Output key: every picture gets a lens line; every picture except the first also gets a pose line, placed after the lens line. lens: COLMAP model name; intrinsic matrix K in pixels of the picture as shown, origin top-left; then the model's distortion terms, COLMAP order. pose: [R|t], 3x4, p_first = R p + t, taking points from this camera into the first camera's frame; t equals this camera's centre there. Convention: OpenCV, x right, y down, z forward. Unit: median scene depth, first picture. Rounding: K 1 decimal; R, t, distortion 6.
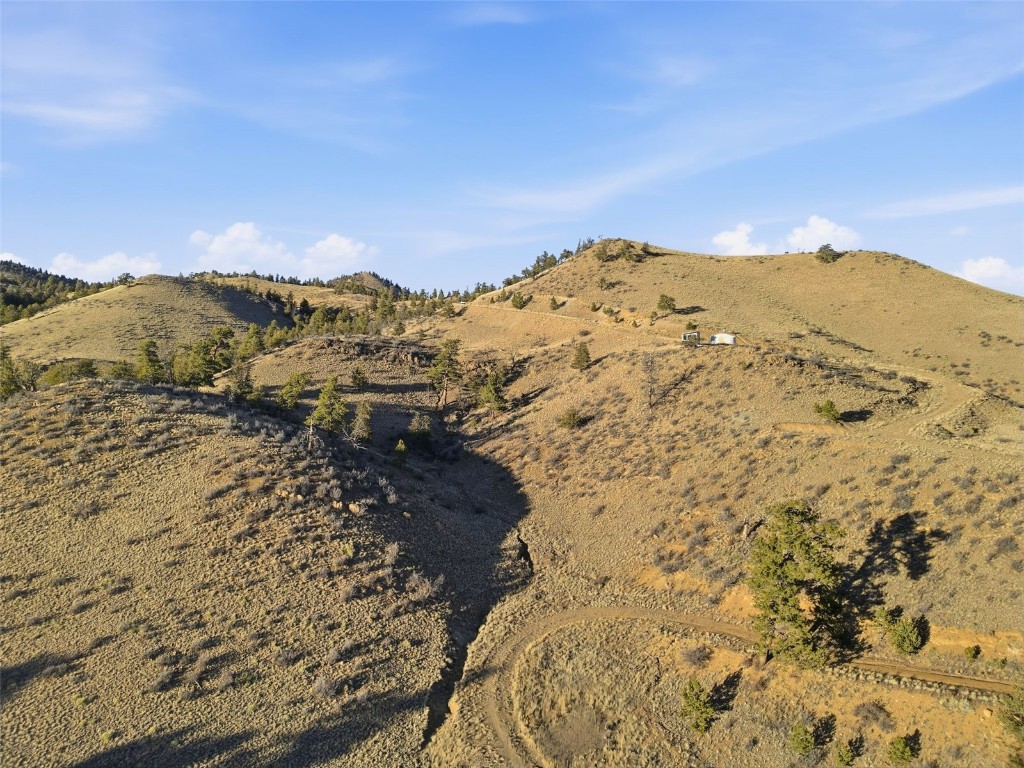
lens RADIAL K [[707.0, 0, 512.0], [0, 707.0, 384.0], [0, 0, 1]] dist [0.081762, -0.074683]
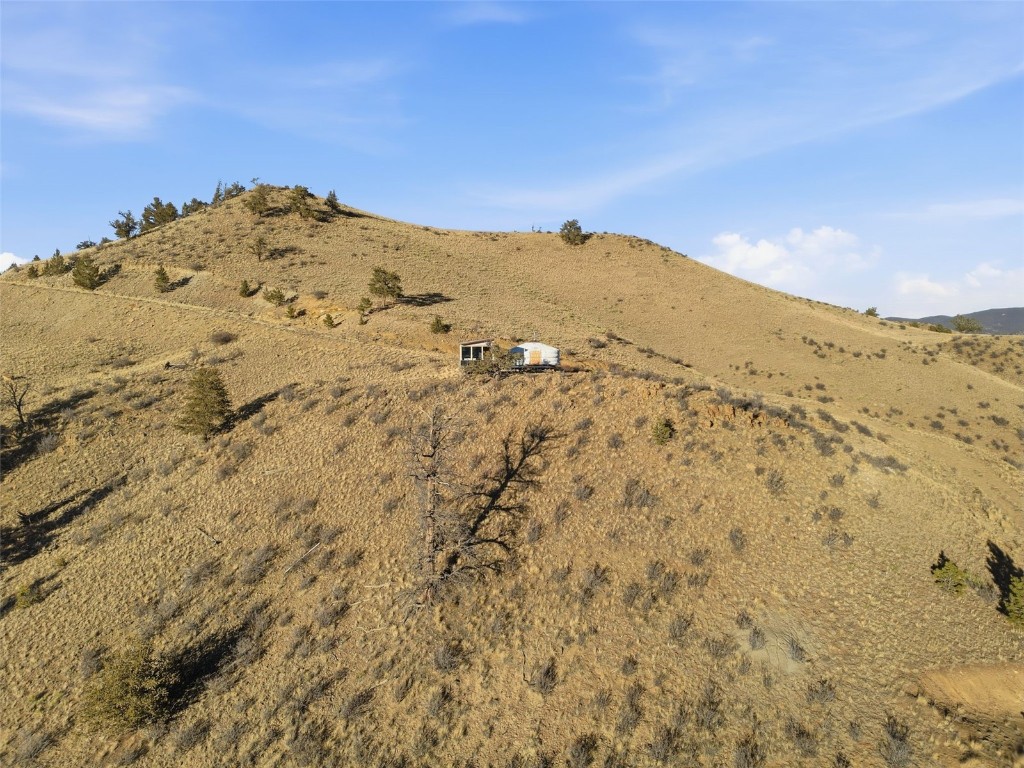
lens RADIAL K [[707.0, 0, 512.0], [0, 707.0, 384.0], [0, 0, 1]] dist [0.081762, -0.074683]
pose [[0.897629, -0.028917, 0.439802, 0.063083], [0.029932, 0.999541, 0.004629, -0.036906], [-0.439734, 0.009009, 0.898083, 0.473366]]
